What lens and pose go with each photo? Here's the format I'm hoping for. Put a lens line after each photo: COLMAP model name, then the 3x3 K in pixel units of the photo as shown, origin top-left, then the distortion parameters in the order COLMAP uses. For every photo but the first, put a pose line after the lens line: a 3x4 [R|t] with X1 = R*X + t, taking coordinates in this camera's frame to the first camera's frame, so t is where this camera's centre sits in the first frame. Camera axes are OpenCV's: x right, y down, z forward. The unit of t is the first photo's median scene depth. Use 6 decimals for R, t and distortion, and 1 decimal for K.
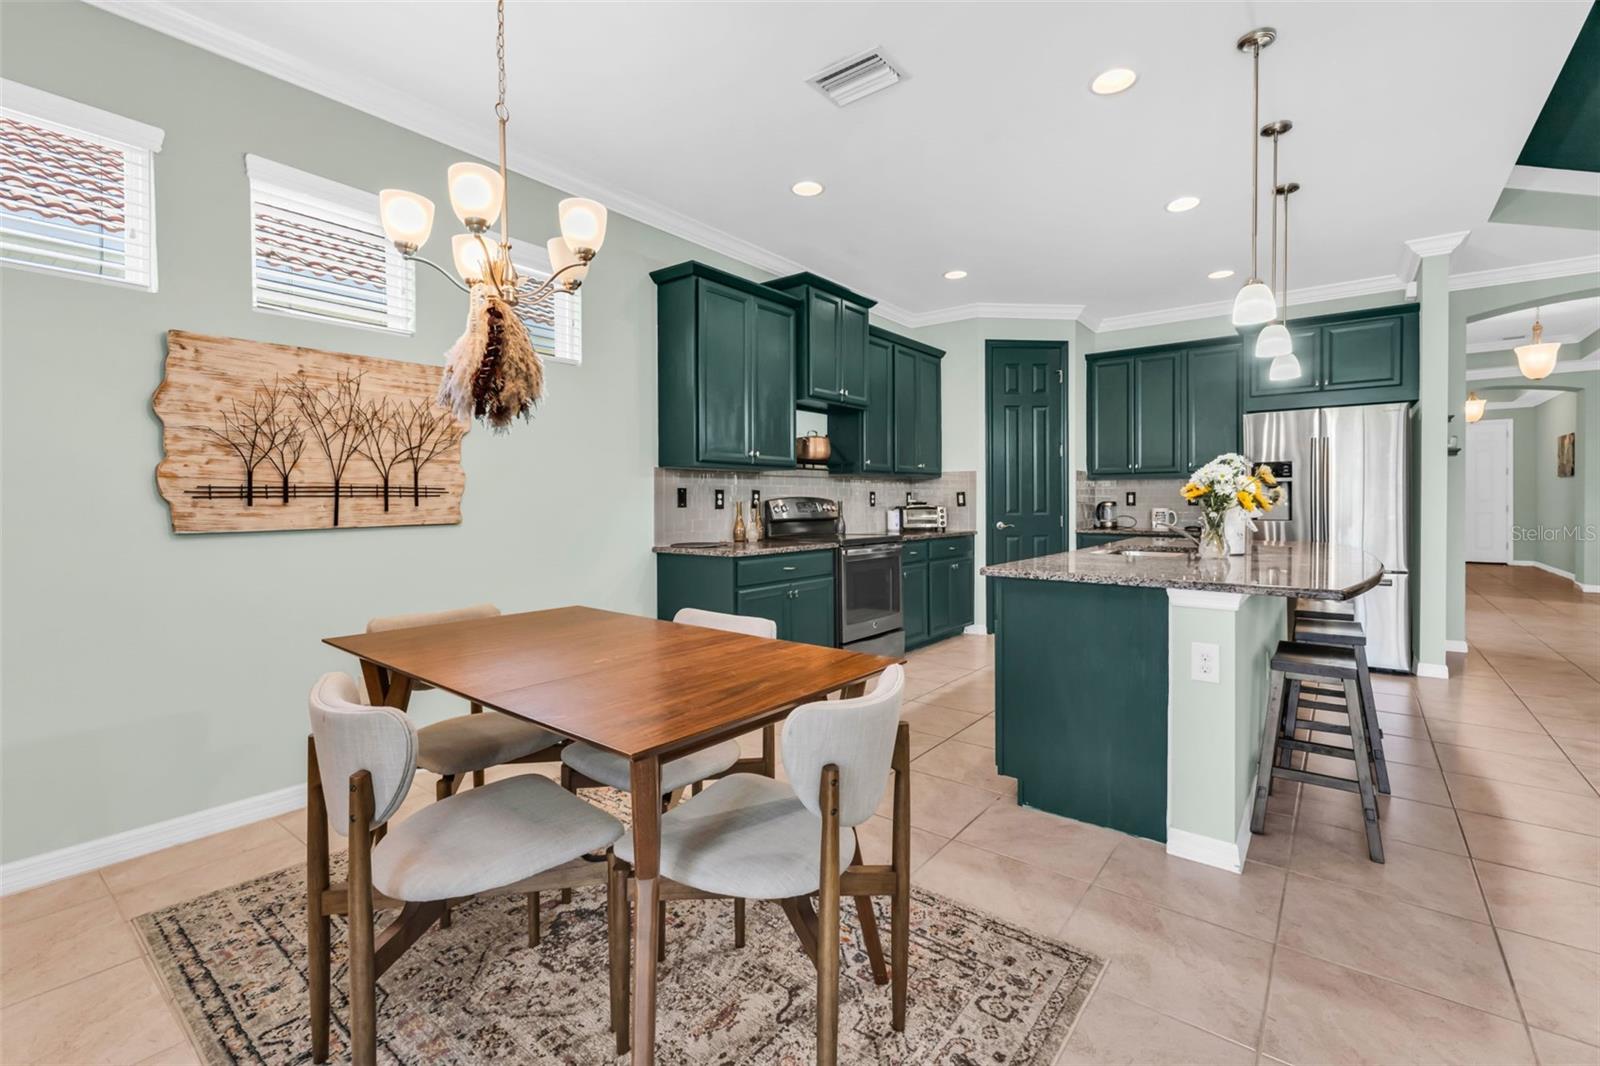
lens RADIAL K [[690.1, 0, 794.8], [0, 690.1, 506.7], [0, 0, 1]] dist [0.001171, -0.006186]
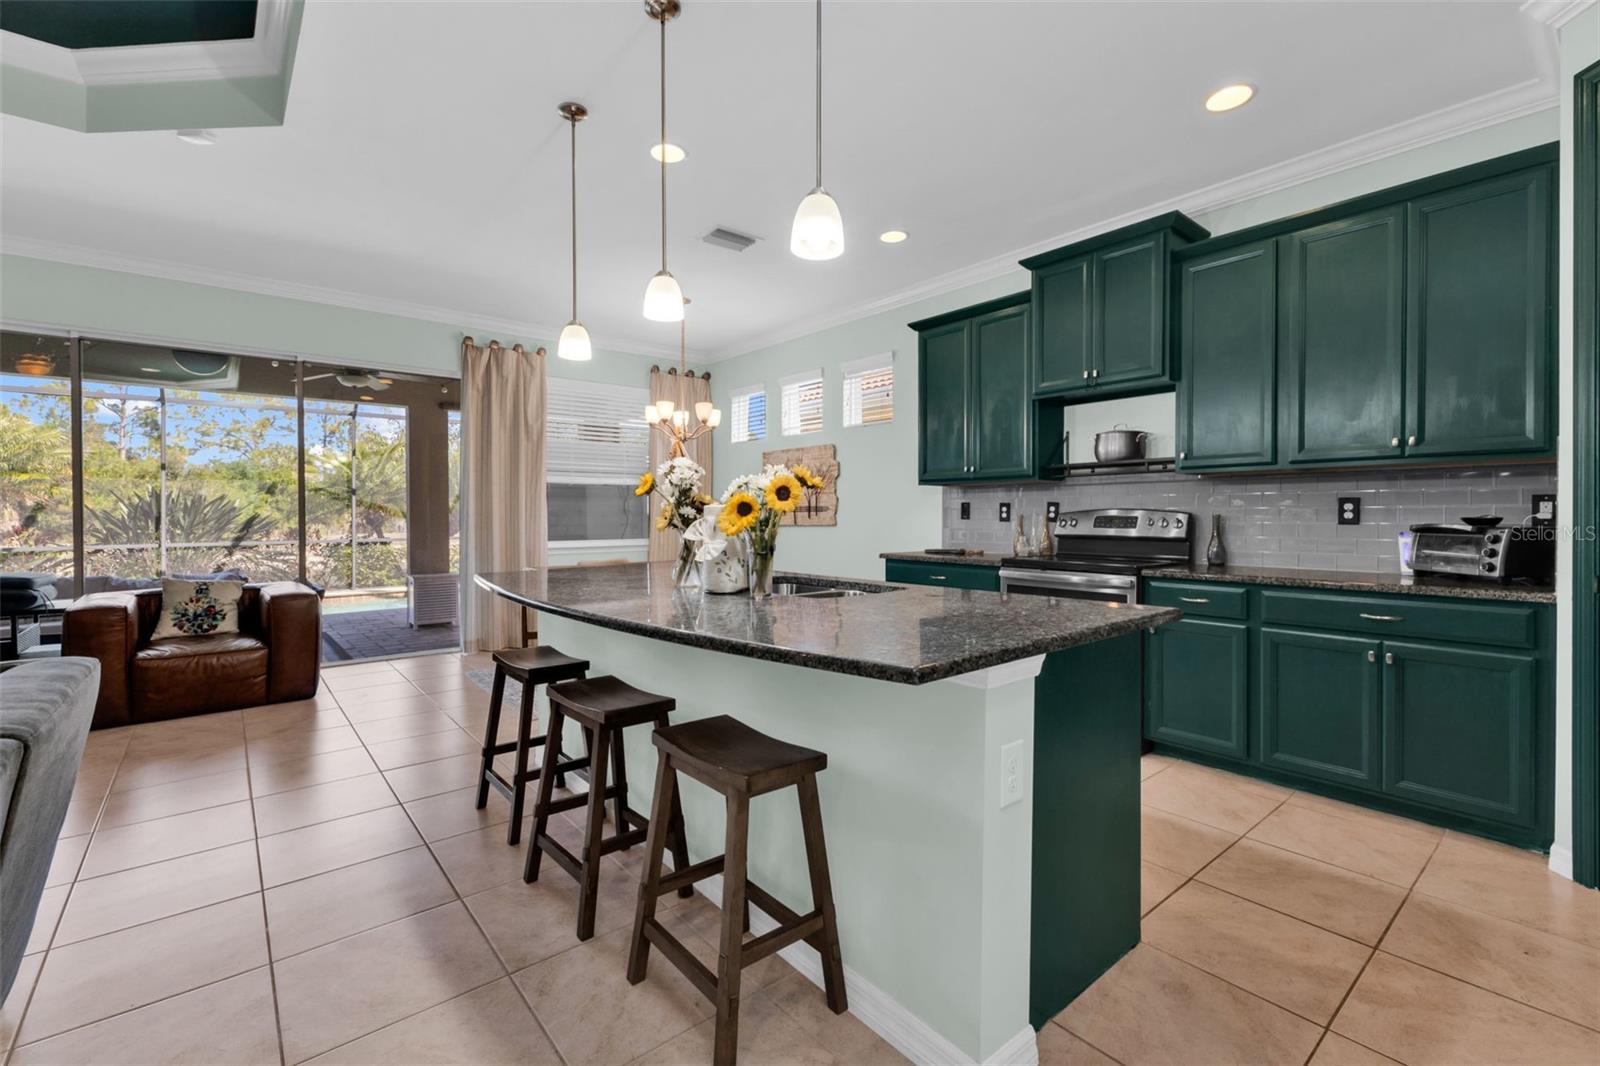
lens RADIAL K [[698.4, 0, 791.0], [0, 698.4, 517.5], [0, 0, 1]] dist [0.015185, 0.000559]
pose [[-0.217281, 0.010068, -0.976057, 1.045609], [-0.005667, 0.999917, 0.011575, -0.013892], [0.976093, 0.008047, -0.217206, 0.966892]]
